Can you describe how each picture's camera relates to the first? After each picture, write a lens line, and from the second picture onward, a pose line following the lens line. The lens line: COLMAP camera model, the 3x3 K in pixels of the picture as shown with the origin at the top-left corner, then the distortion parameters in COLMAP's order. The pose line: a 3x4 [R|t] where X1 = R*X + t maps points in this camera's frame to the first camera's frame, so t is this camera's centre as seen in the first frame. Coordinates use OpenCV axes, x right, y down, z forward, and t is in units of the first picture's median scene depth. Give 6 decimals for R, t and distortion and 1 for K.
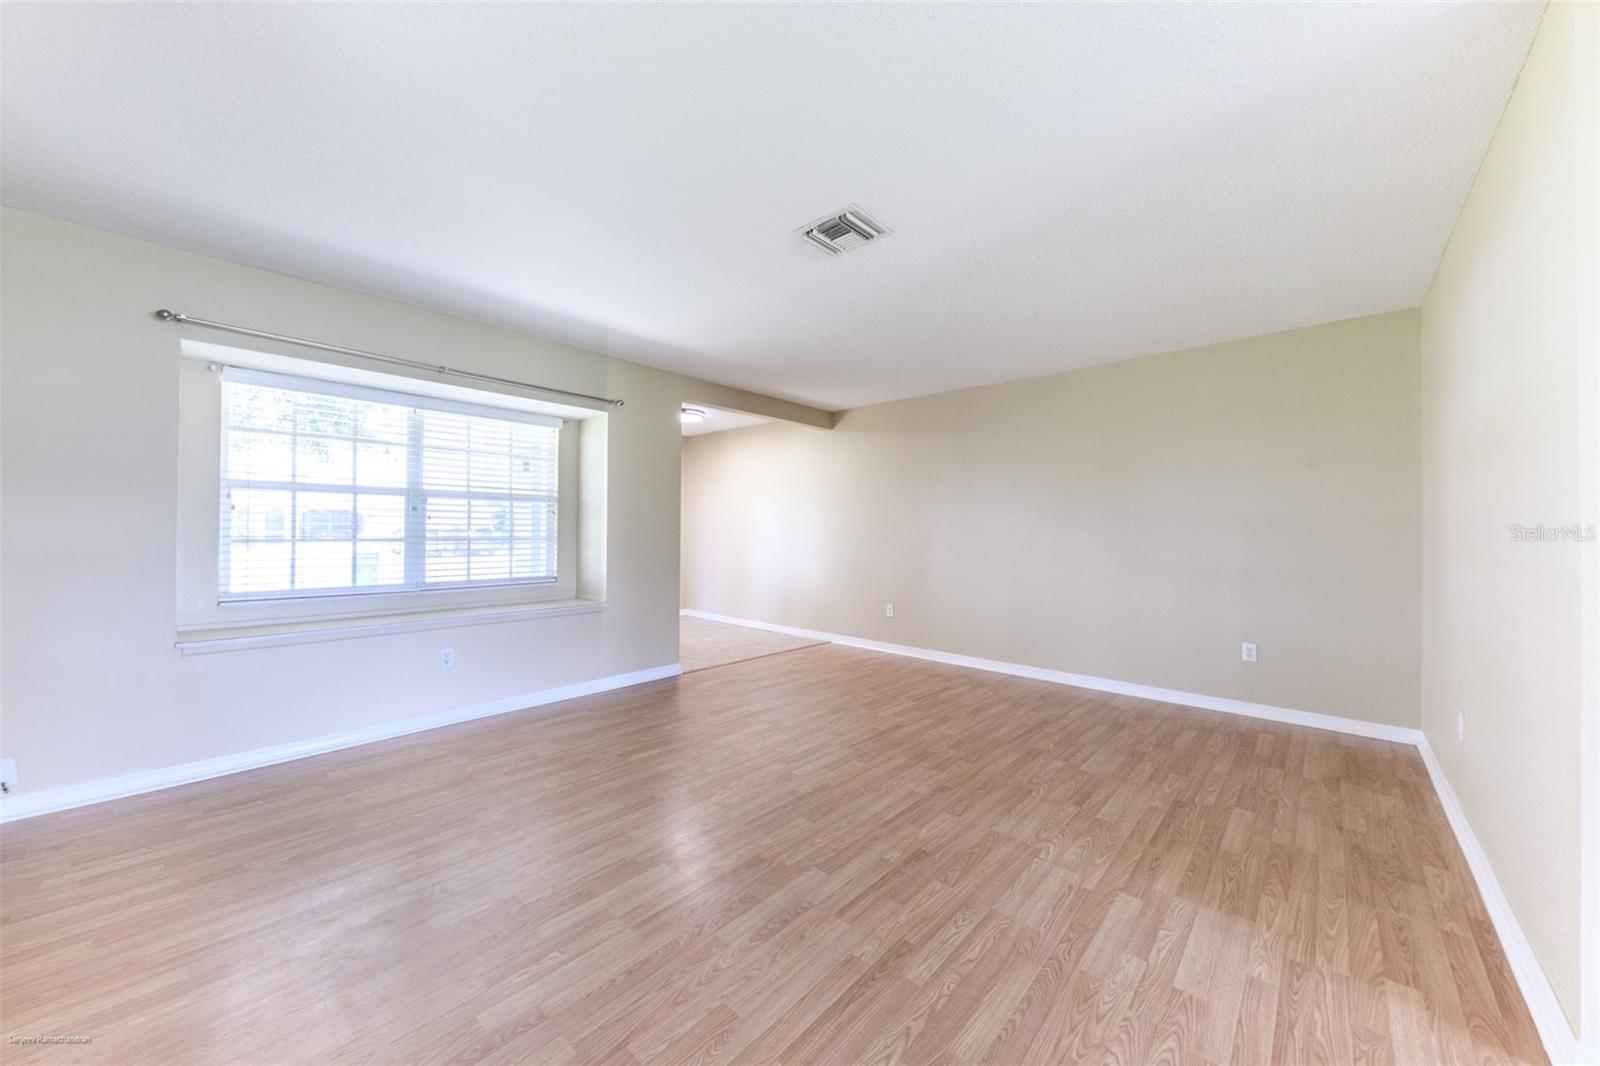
lens RADIAL K [[572.6, 0, 771.6], [0, 572.6, 522.2], [0, 0, 1]] dist [0.014771, -0.000159]
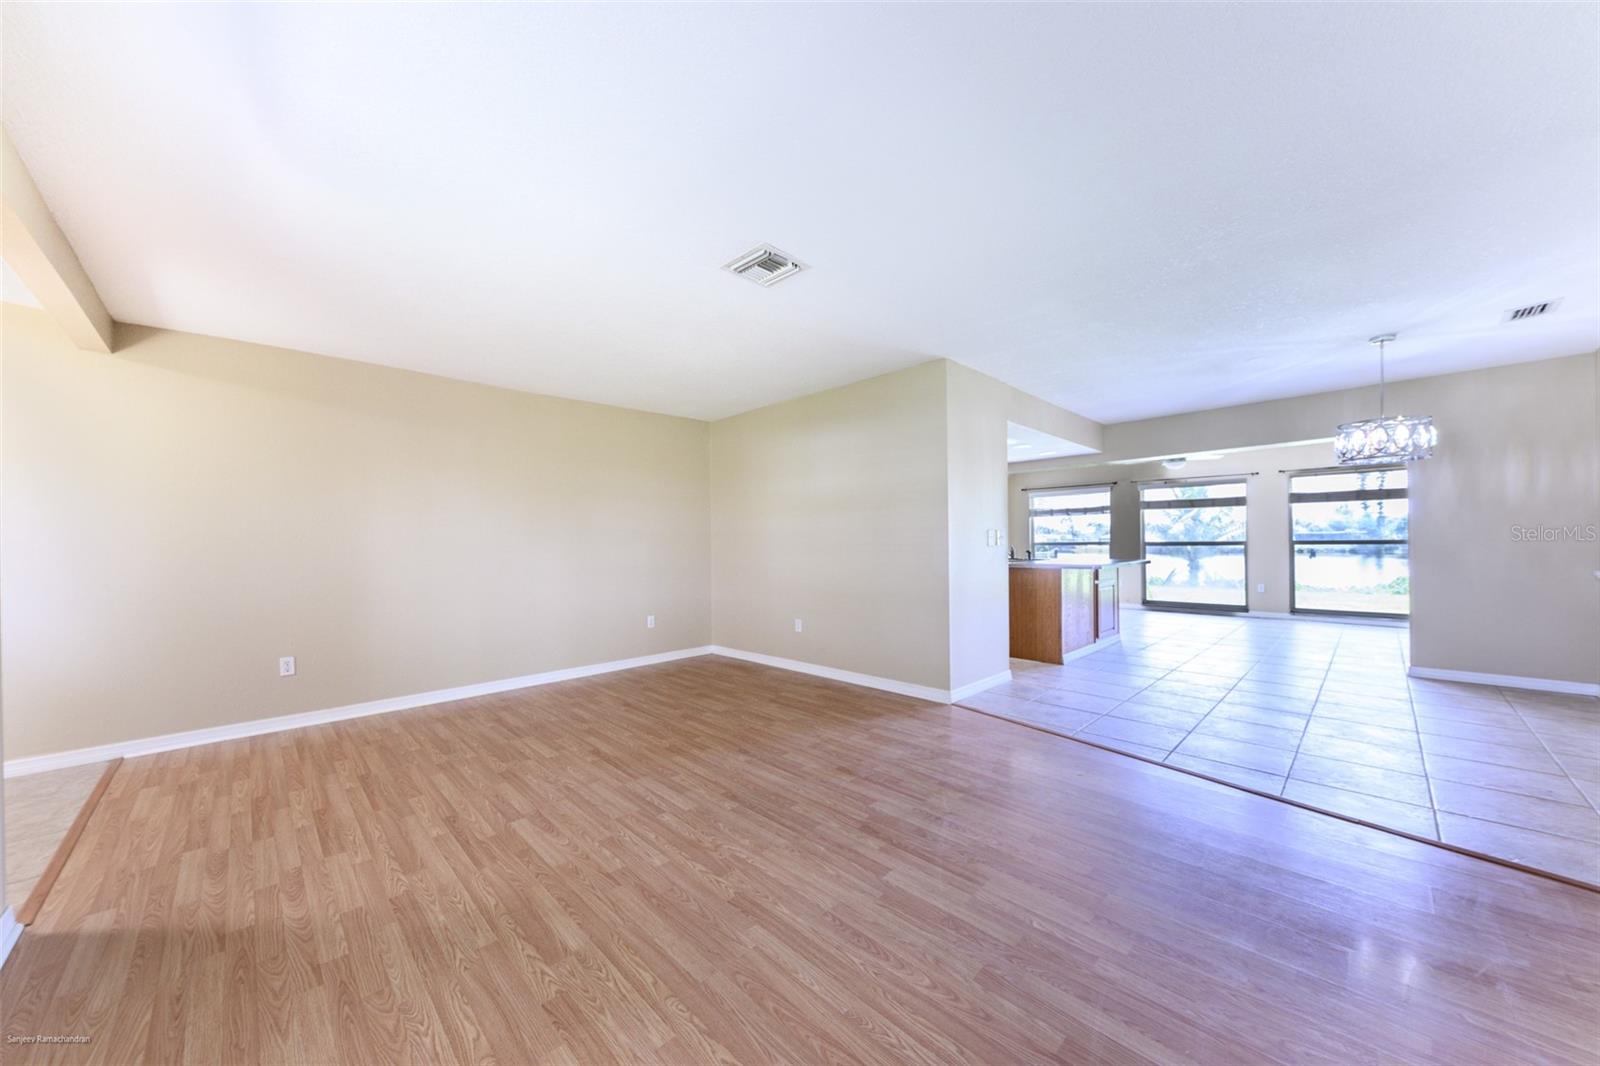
lens RADIAL K [[558.5, 0, 772.7], [0, 558.5, 534.8], [0, 0, 1]] dist [-0.000749, -0.000322]
pose [[0.050468, 0.008474, 0.998690, -0.738346], [-0.001557, 0.999963, -0.008406, 0.012684], [-0.998724, -0.001131, 0.050480, 0.734314]]
